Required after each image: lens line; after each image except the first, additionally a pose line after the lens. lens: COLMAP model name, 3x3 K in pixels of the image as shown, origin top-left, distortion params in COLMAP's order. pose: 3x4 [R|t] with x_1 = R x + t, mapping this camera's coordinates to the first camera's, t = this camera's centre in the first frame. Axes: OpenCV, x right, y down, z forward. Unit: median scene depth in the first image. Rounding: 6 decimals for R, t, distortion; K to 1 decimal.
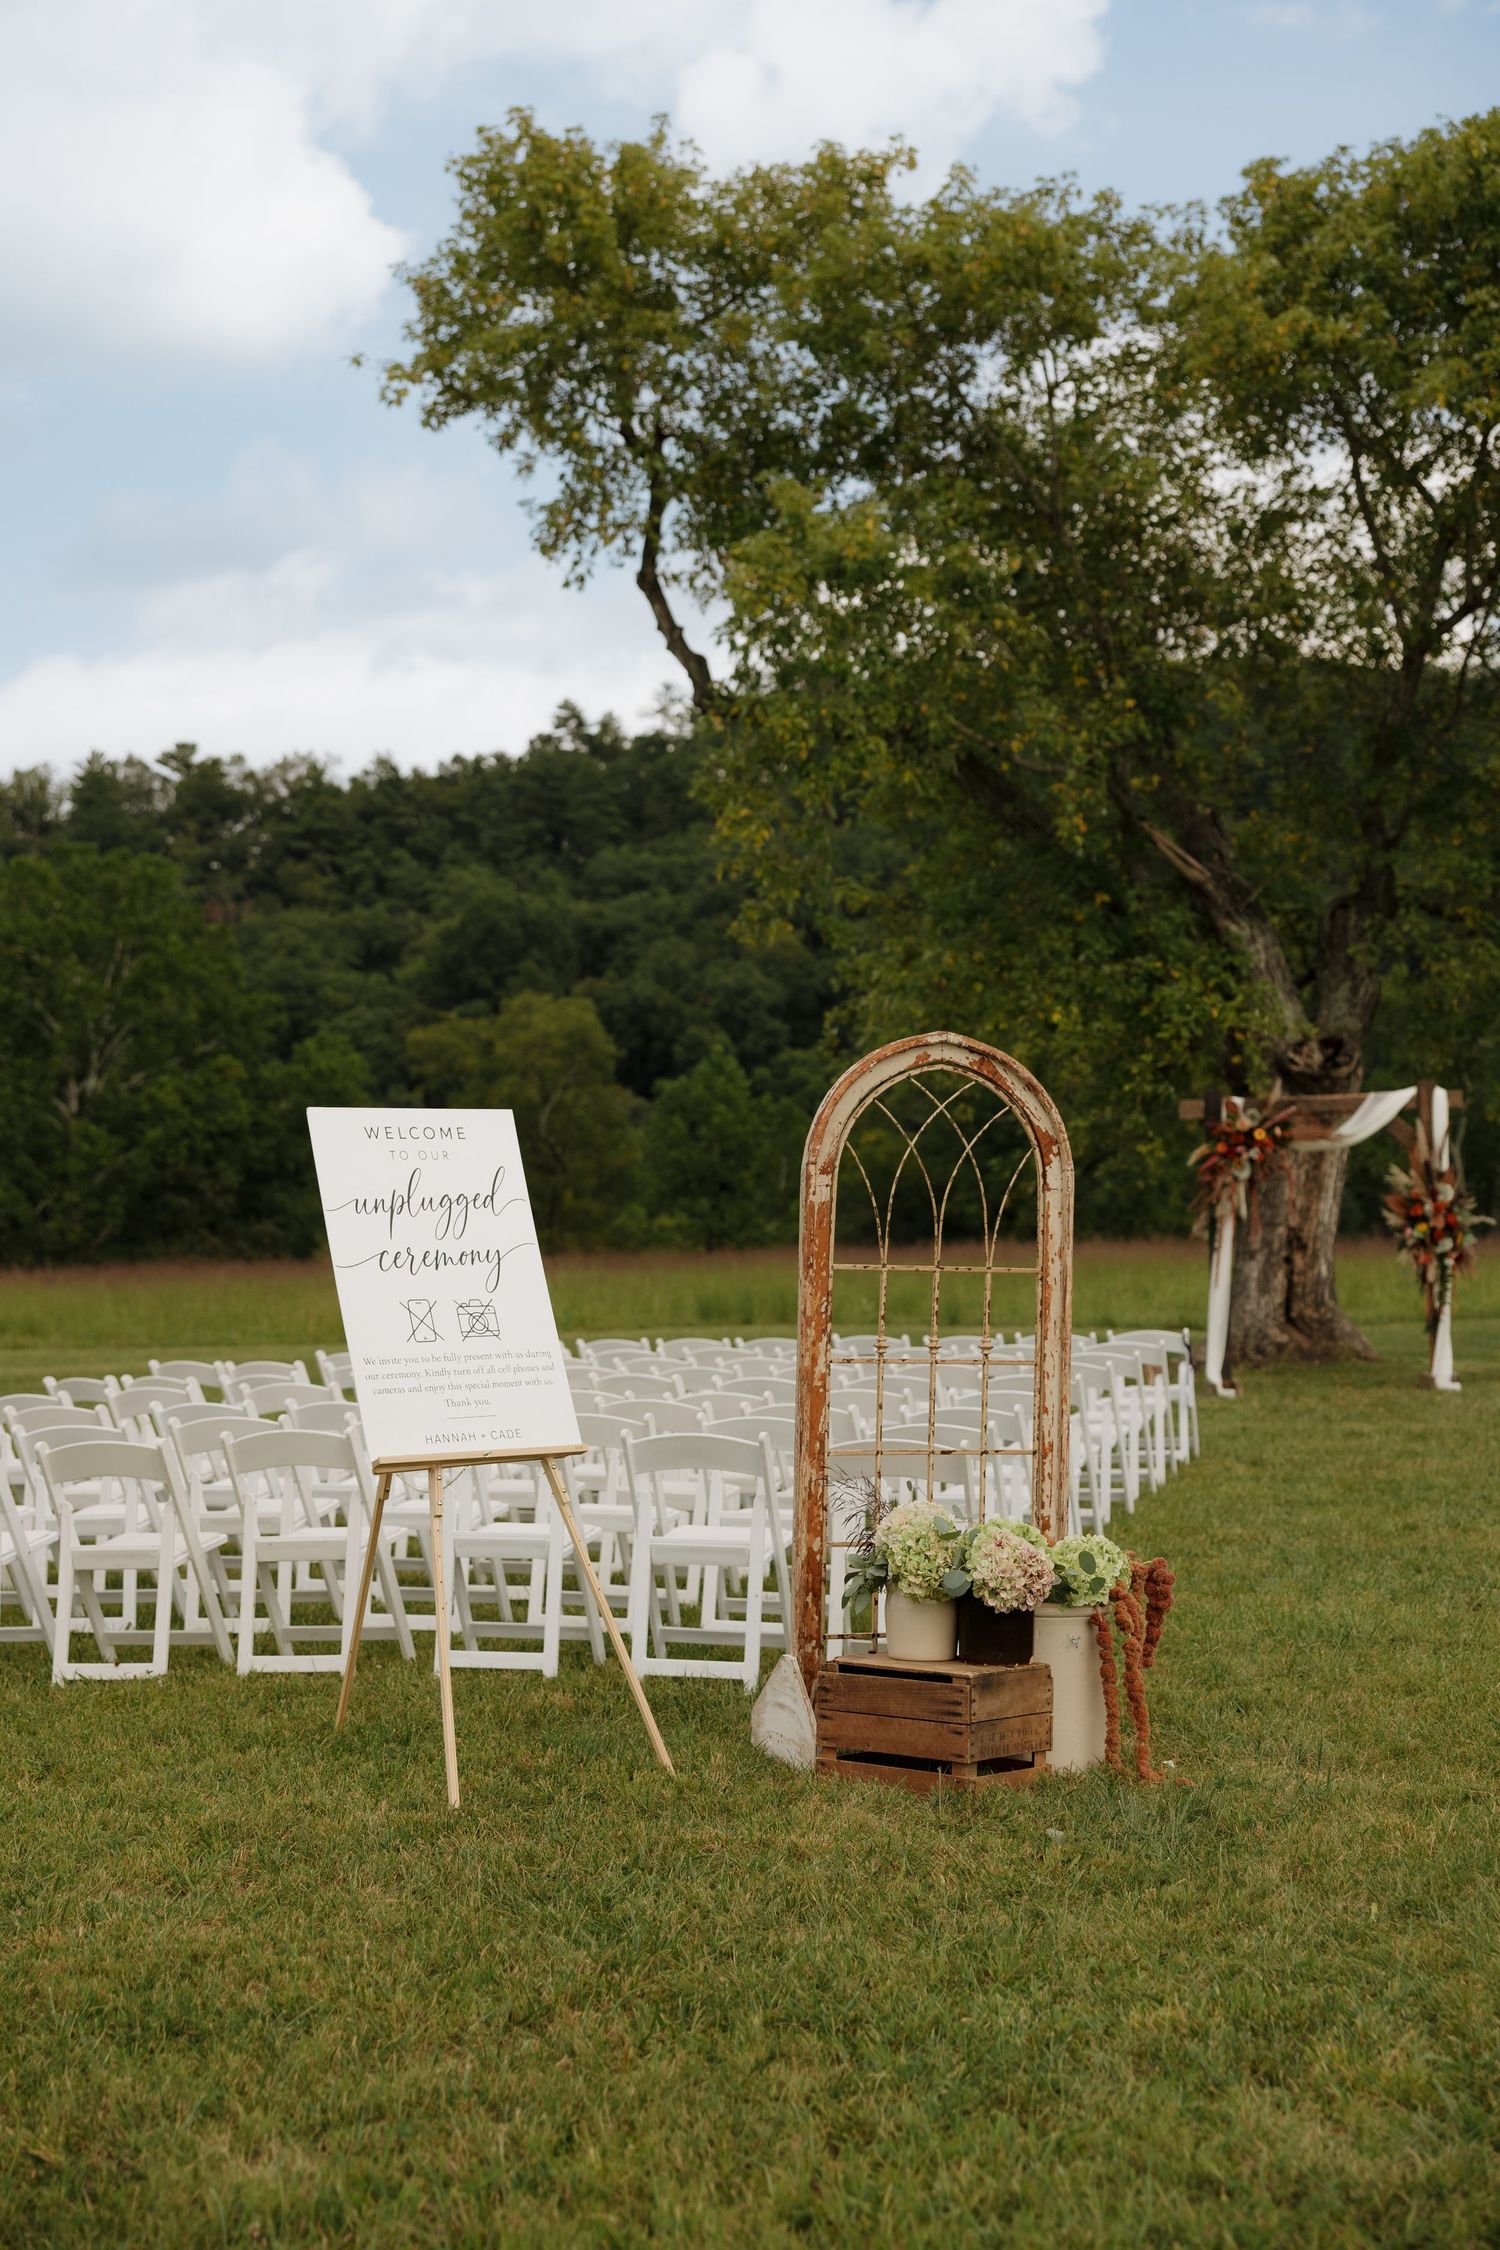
lens RADIAL K [[3058.6, 0, 744.1], [0, 3058.6, 1128.1], [0, 0, 1]] dist [-0.127339, 0.000000]
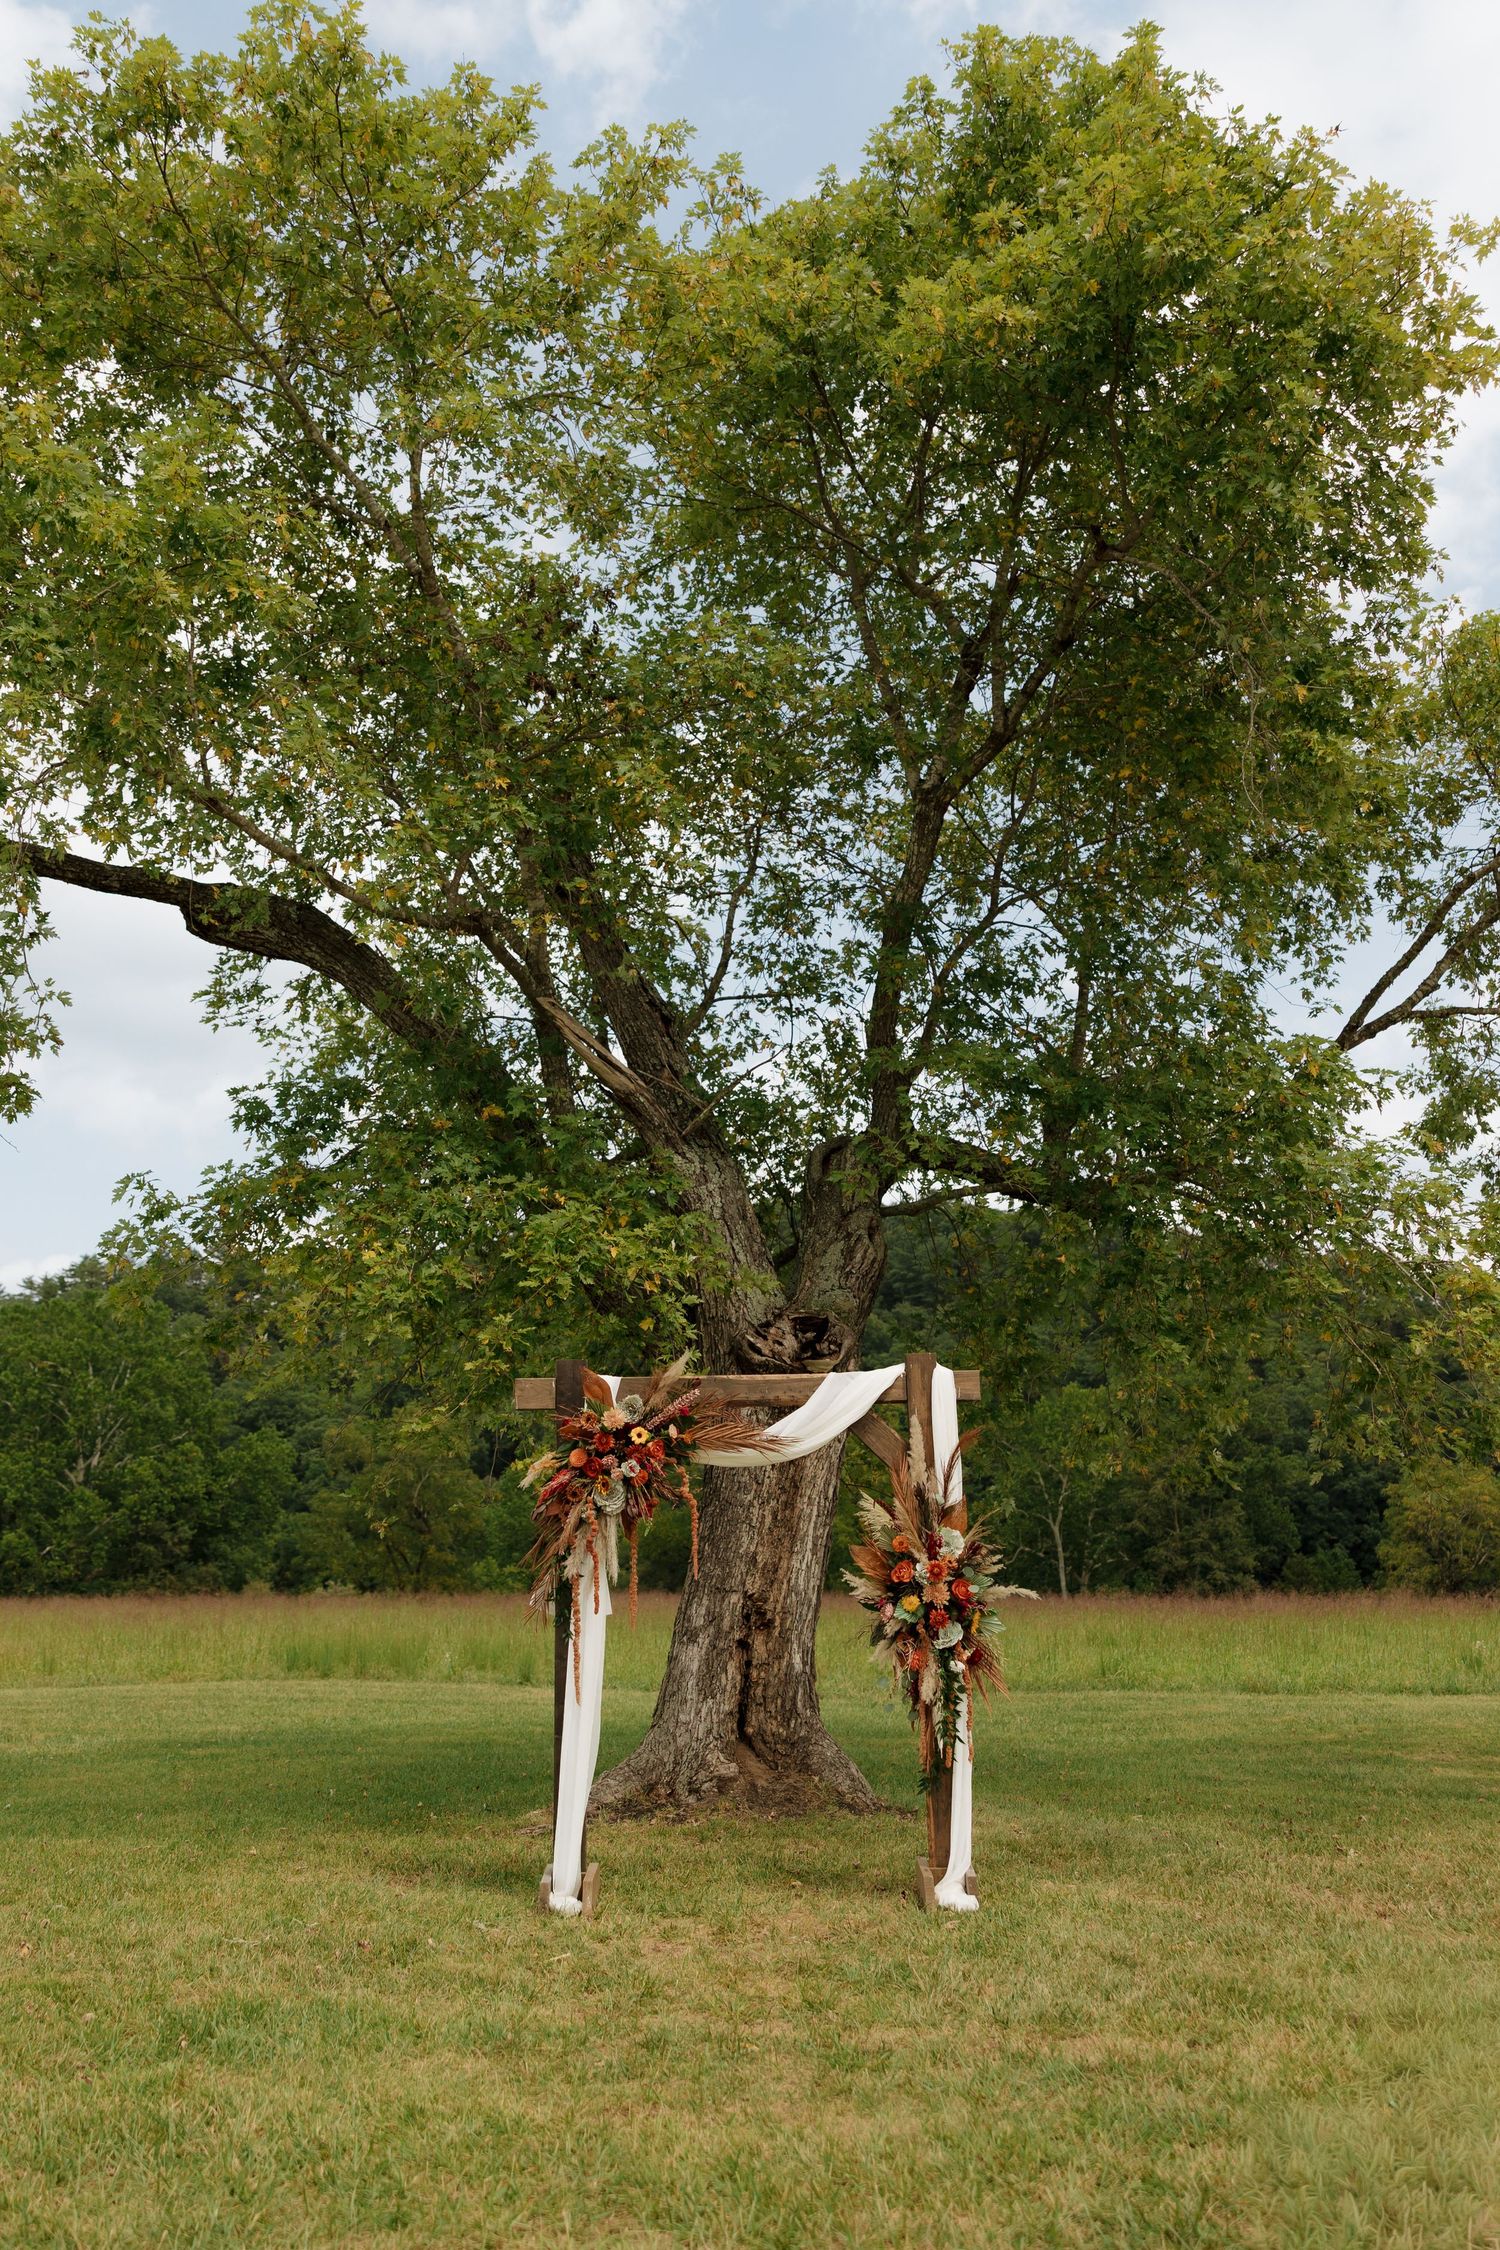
lens RADIAL K [[1799.3, 0, 736.3], [0, 1799.3, 1127.7], [0, 0, 1]] dist [0.007215, -0.007220]
pose [[0.998545, 0.031385, 0.043859, 0.164125], [-0.021463, 0.977312, -0.210715, 0.016274], [-0.049478, 0.209467, 0.976563, 0.617252]]
